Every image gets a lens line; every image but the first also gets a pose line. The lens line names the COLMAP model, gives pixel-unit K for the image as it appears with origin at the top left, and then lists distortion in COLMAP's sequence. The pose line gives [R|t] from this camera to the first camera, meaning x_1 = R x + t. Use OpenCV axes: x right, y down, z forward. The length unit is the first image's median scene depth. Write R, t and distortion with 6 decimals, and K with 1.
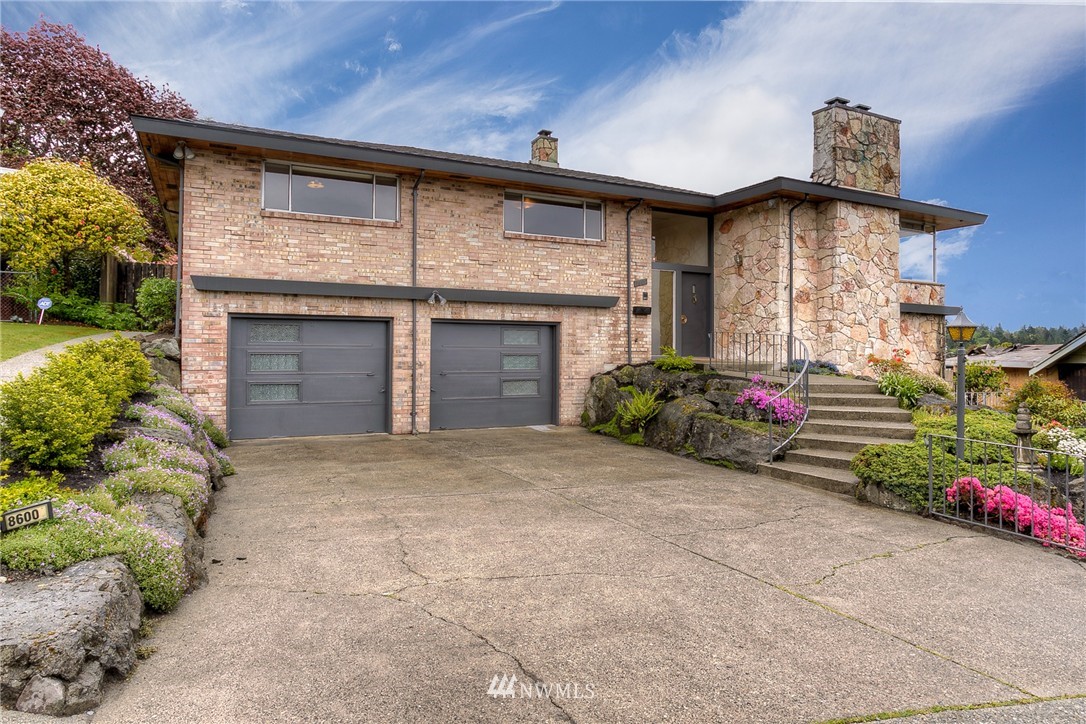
lens RADIAL K [[687.6, 0, 542.3], [0, 687.6, 360.5], [0, 0, 1]] dist [-0.002241, -0.004164]
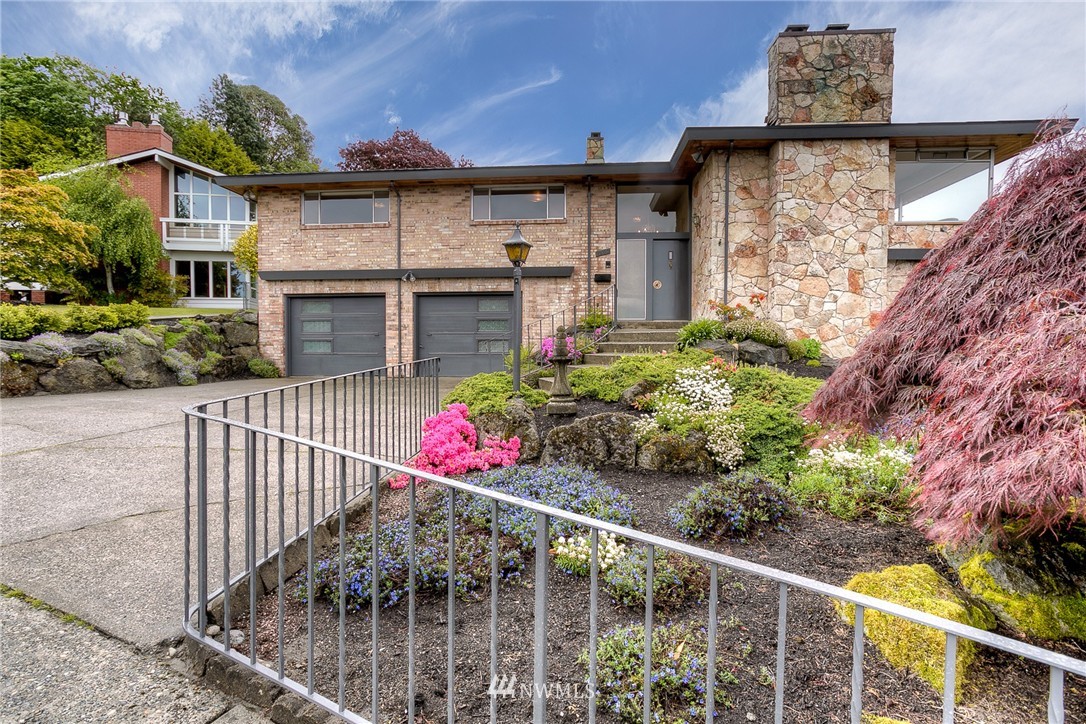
lens RADIAL K [[528.9, 0, 541.9], [0, 528.9, 366.4], [0, 0, 1]] dist [-0.017543, 0.003813]
pose [[0.845484, 0.020559, -0.533604, 0.575718], [-0.000279, 0.999275, 0.038060, 0.041680], [0.534000, -0.032030, 0.844878, 0.249164]]
